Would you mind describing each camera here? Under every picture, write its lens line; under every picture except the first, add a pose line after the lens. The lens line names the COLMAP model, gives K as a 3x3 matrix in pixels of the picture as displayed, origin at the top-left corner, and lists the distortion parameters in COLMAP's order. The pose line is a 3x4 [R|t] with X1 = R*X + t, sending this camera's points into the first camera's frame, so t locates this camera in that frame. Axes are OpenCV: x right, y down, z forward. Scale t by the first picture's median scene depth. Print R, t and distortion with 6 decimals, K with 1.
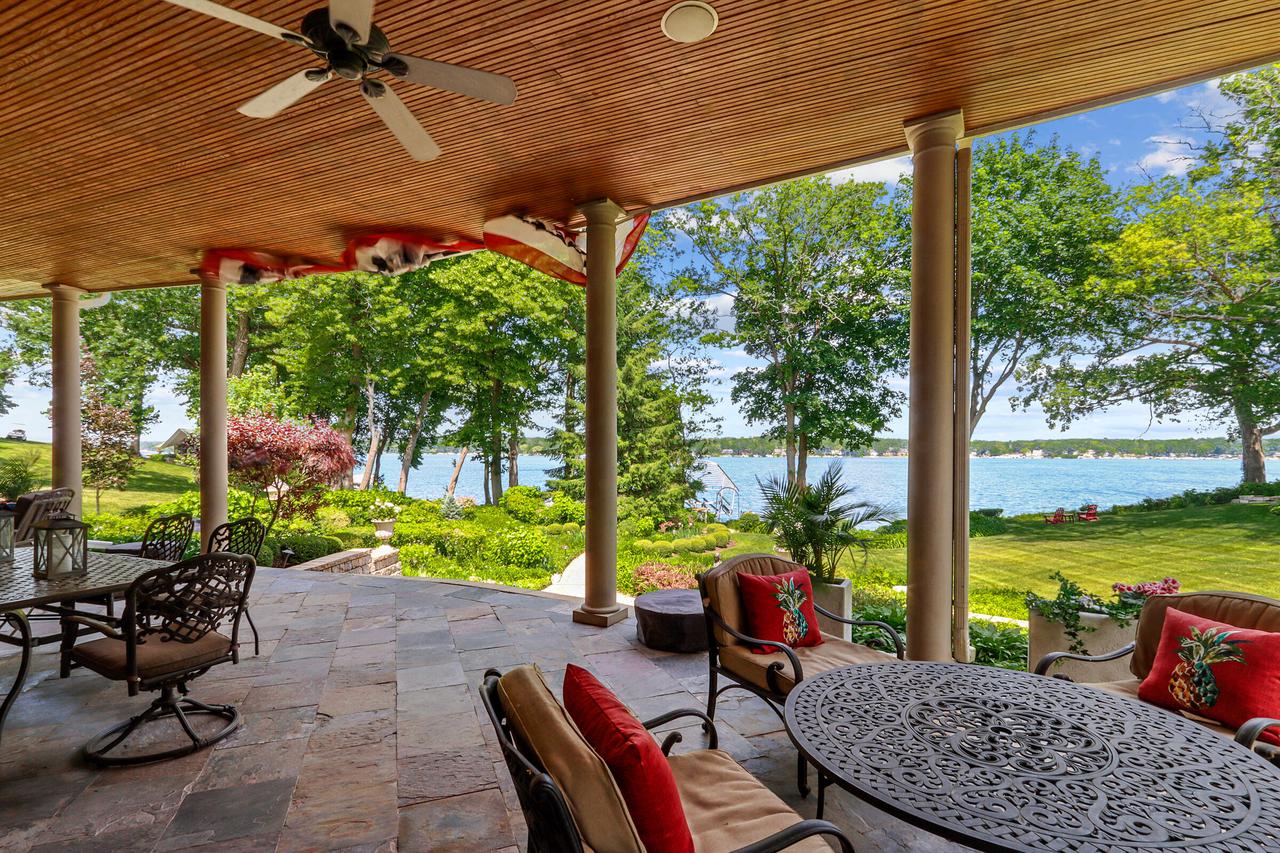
lens RADIAL K [[608.1, 0, 673.1], [0, 608.1, 435.7], [0, 0, 1]] dist [0.002266, -0.001457]
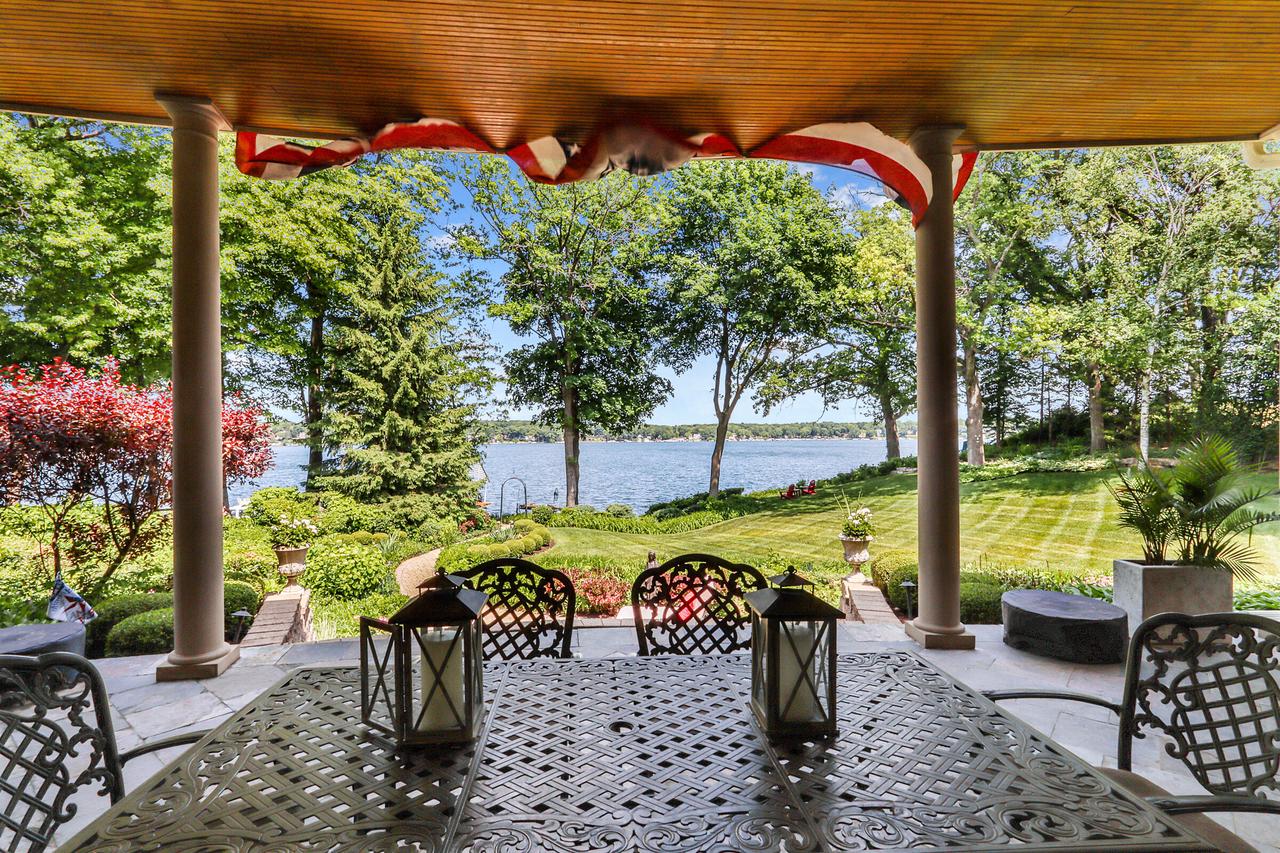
lens RADIAL K [[634.2, 0, 639.6], [0, 634.2, 427.5], [0, 0, 1]] dist [-0.018190, -0.001232]
pose [[0.884227, -0.005035, 0.467031, -0.207394], [0.000666, 0.999954, 0.009519, 0.002550], [-0.467058, -0.008106, 0.884190, 0.108258]]
